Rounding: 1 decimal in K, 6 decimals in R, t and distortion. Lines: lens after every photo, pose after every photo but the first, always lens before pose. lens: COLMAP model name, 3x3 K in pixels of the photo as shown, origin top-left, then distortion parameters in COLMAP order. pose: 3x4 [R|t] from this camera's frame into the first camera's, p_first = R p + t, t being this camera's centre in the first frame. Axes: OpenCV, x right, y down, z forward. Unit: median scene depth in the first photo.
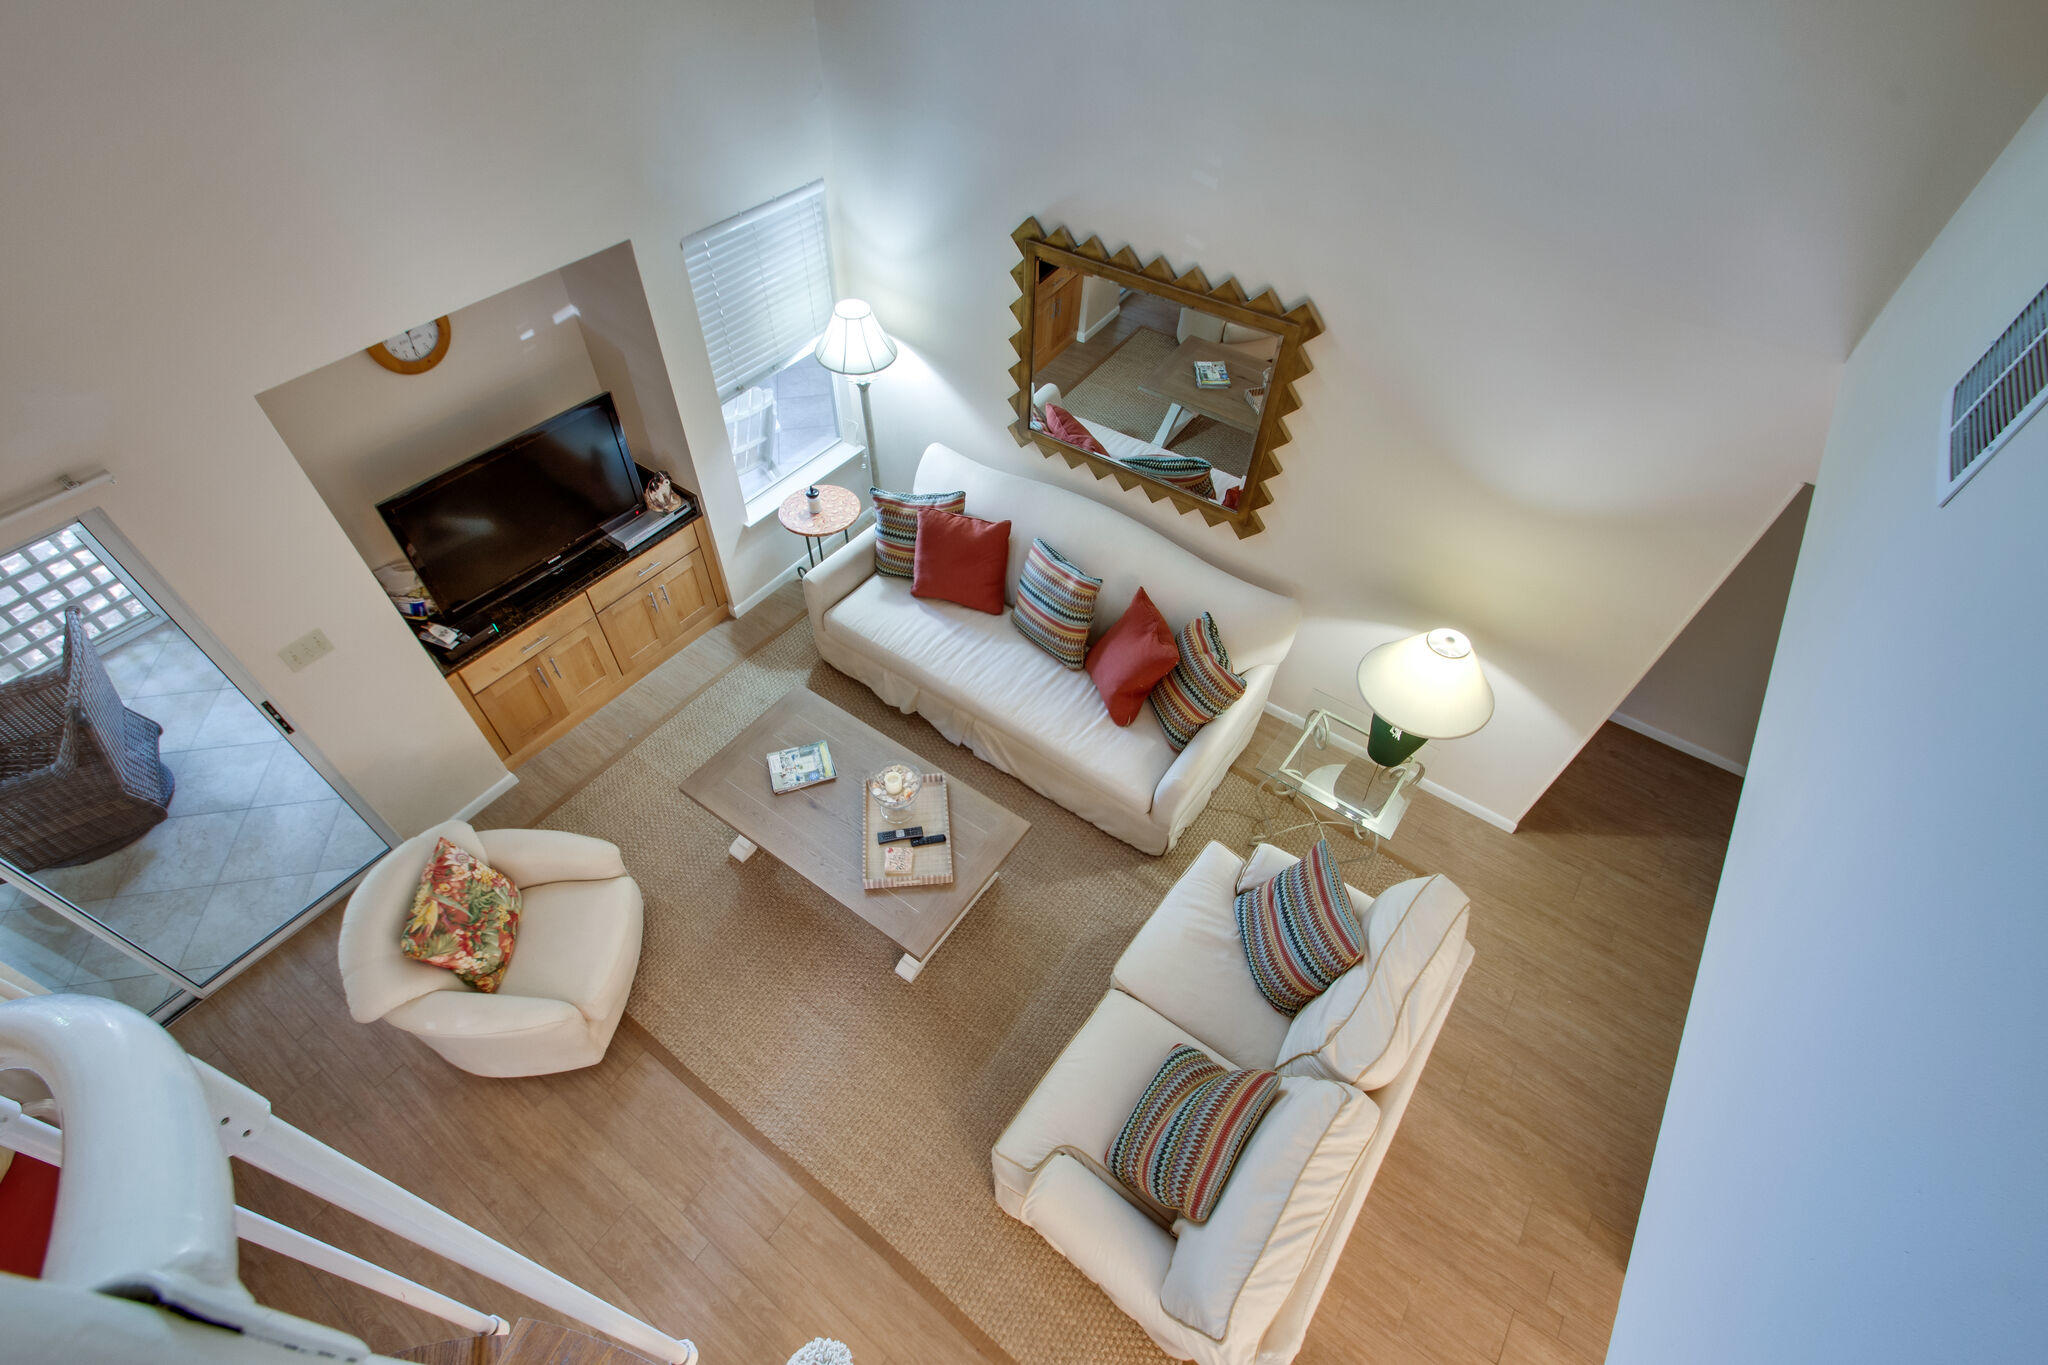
lens RADIAL K [[895.2, 0, 1000.0], [0, 895.2, 718.5], [0, 0, 1]] dist [0.011520, -0.000136]
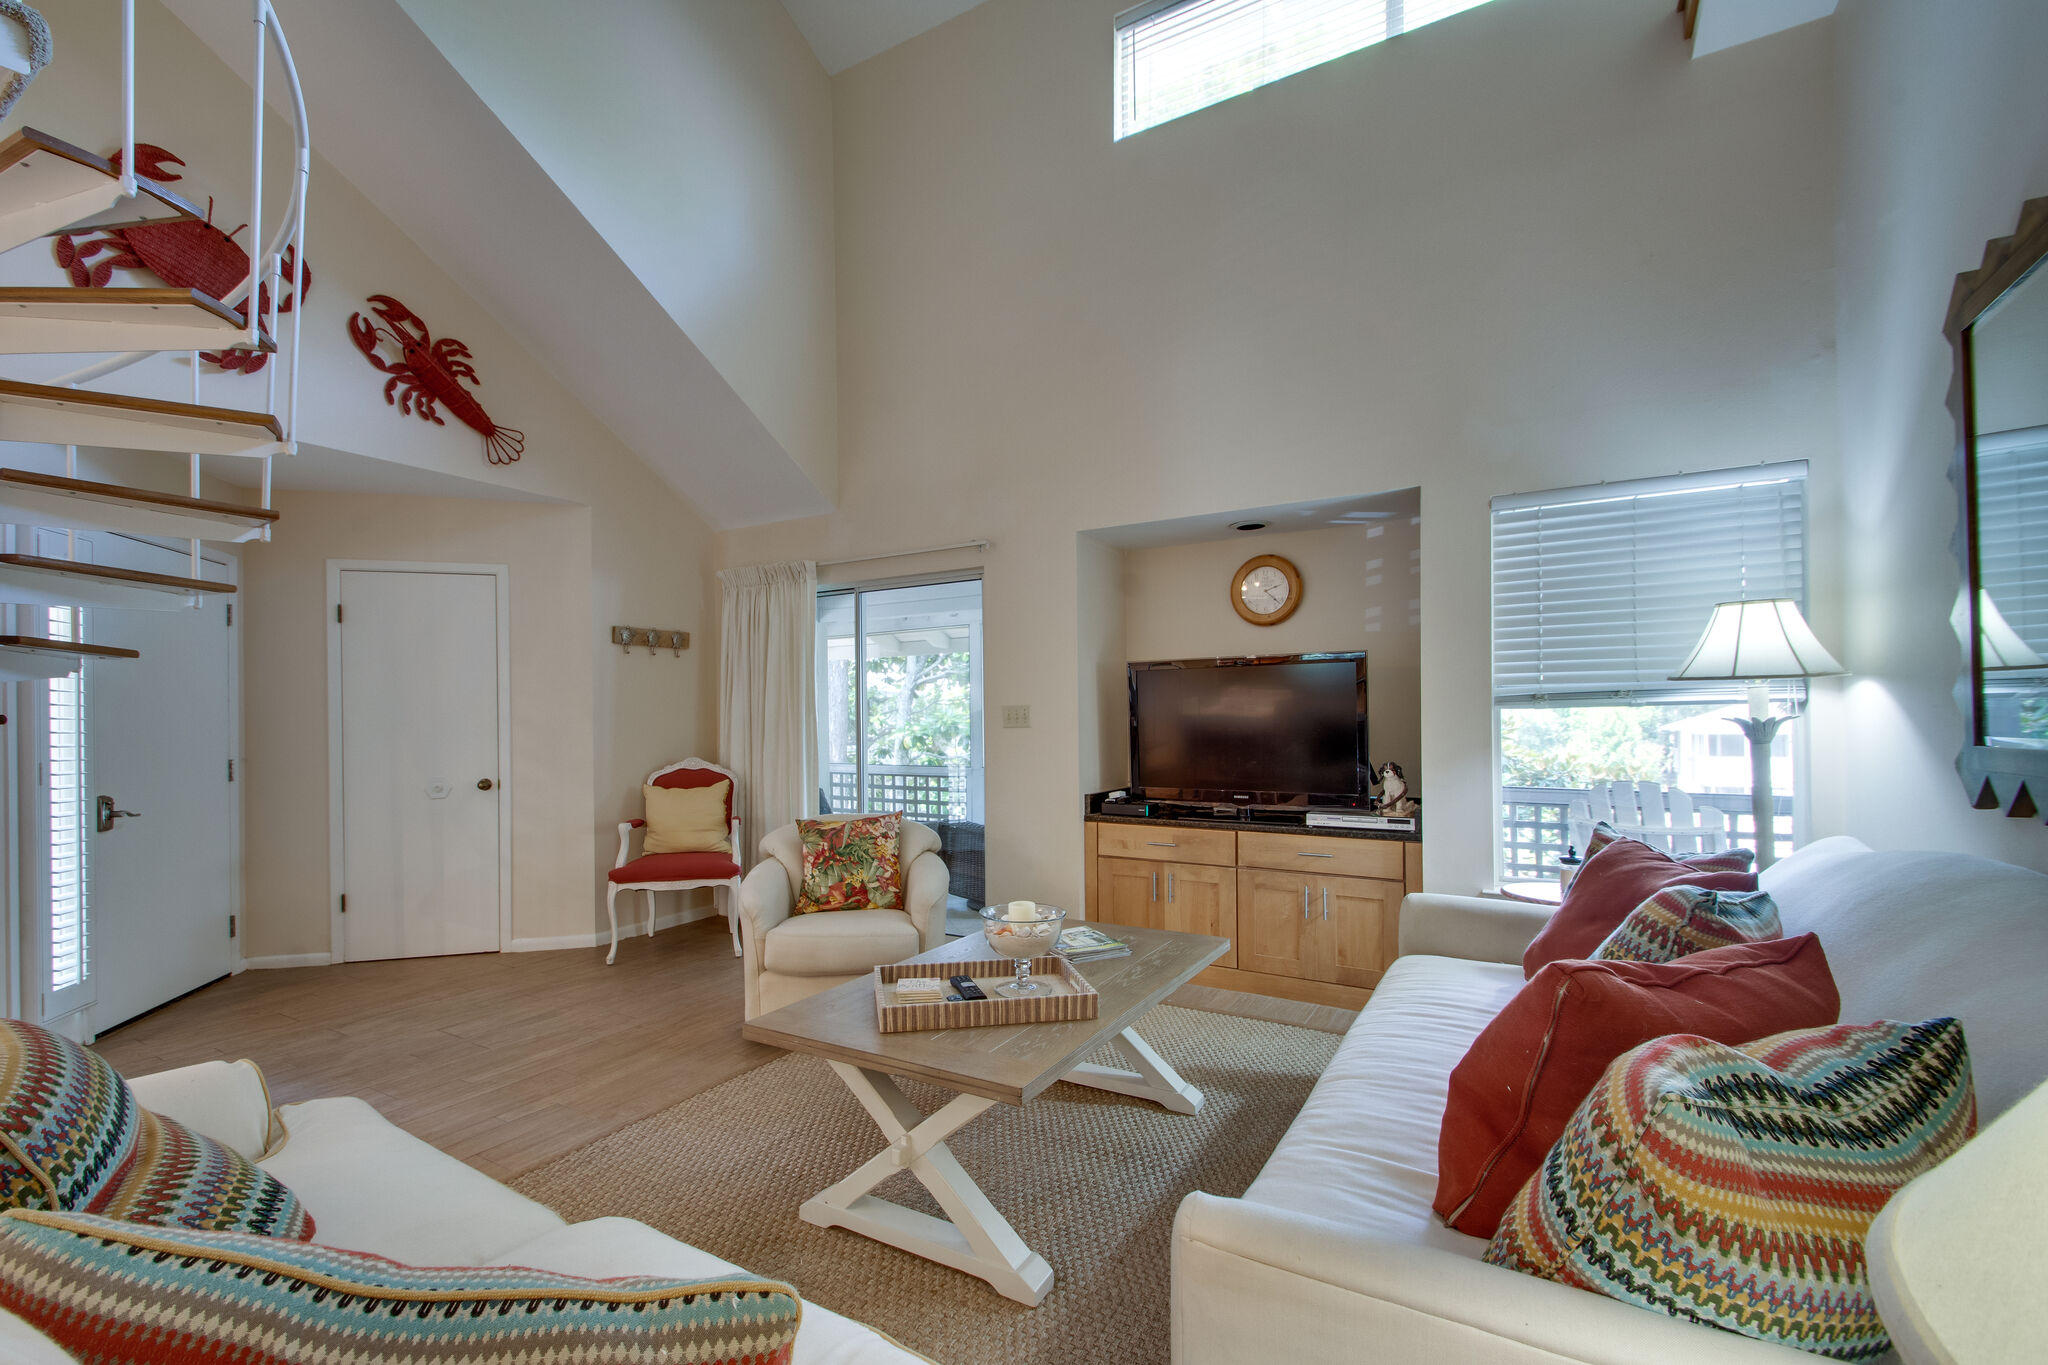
lens RADIAL K [[895.2, 0, 1000.0], [0, 895.2, 718.5], [0, 0, 1]] dist [0.011520, -0.000136]
pose [[0.069761, -0.026564, -0.997210, 0.443410], [-0.759224, 0.647016, -0.070348, 0.031075], [0.647079, 0.762014, 0.024968, 0.760029]]
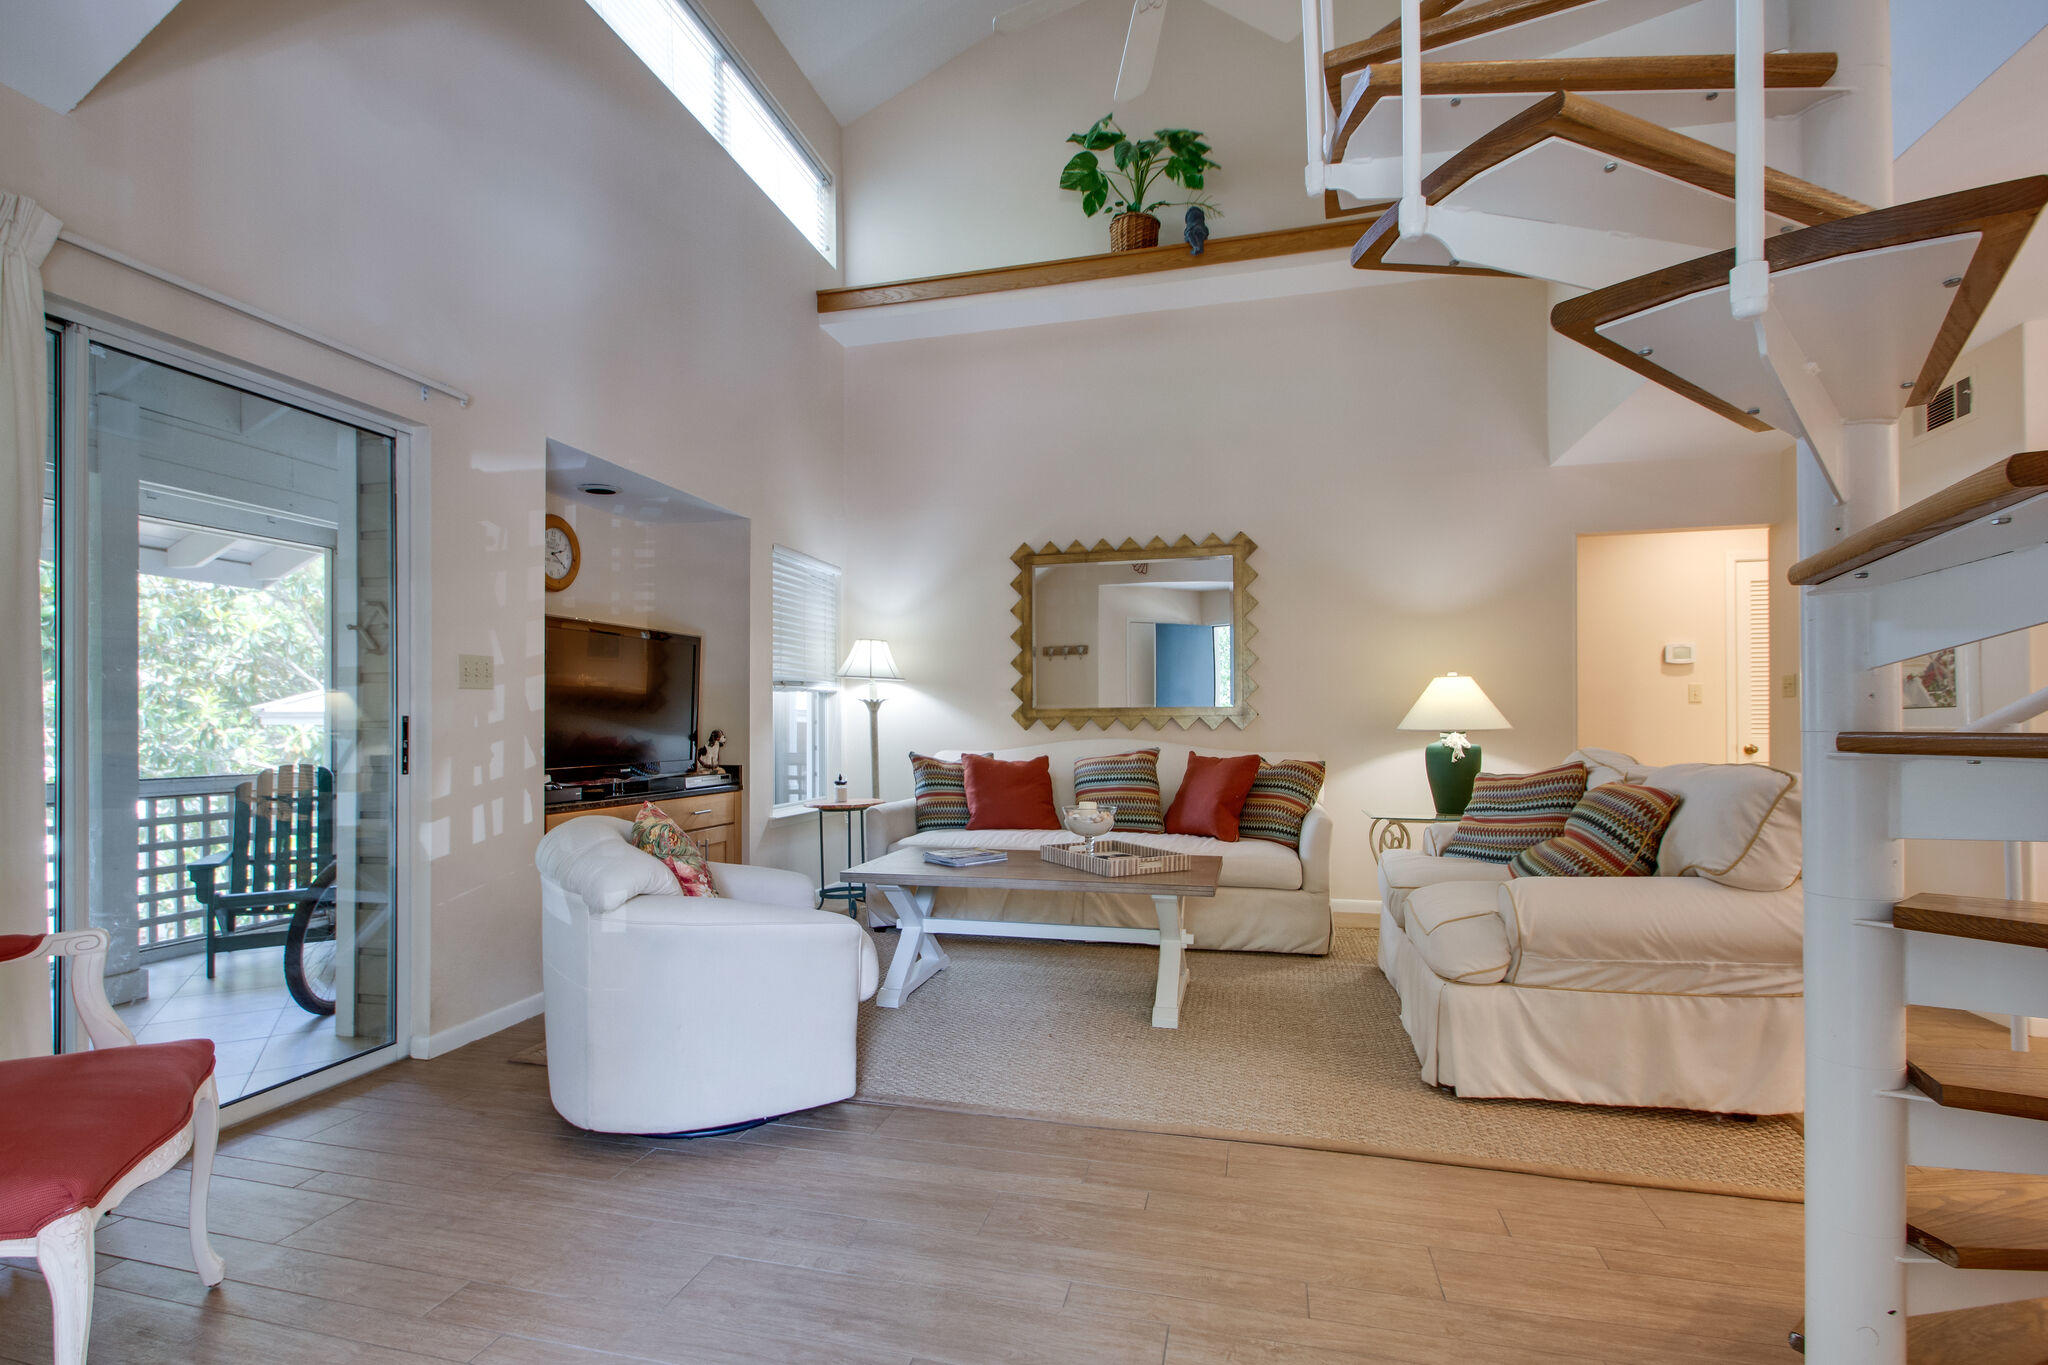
lens RADIAL K [[985.0, 0, 1012.0], [0, 985.0, 713.9], [0, 0, 1]] dist [0.000812, 0.000017]
pose [[0.931861, -0.026235, 0.361865, -0.500035], [0.295508, 0.633544, -0.715050, 0.643779], [-0.210498, 0.773262, 0.598128, 0.266589]]
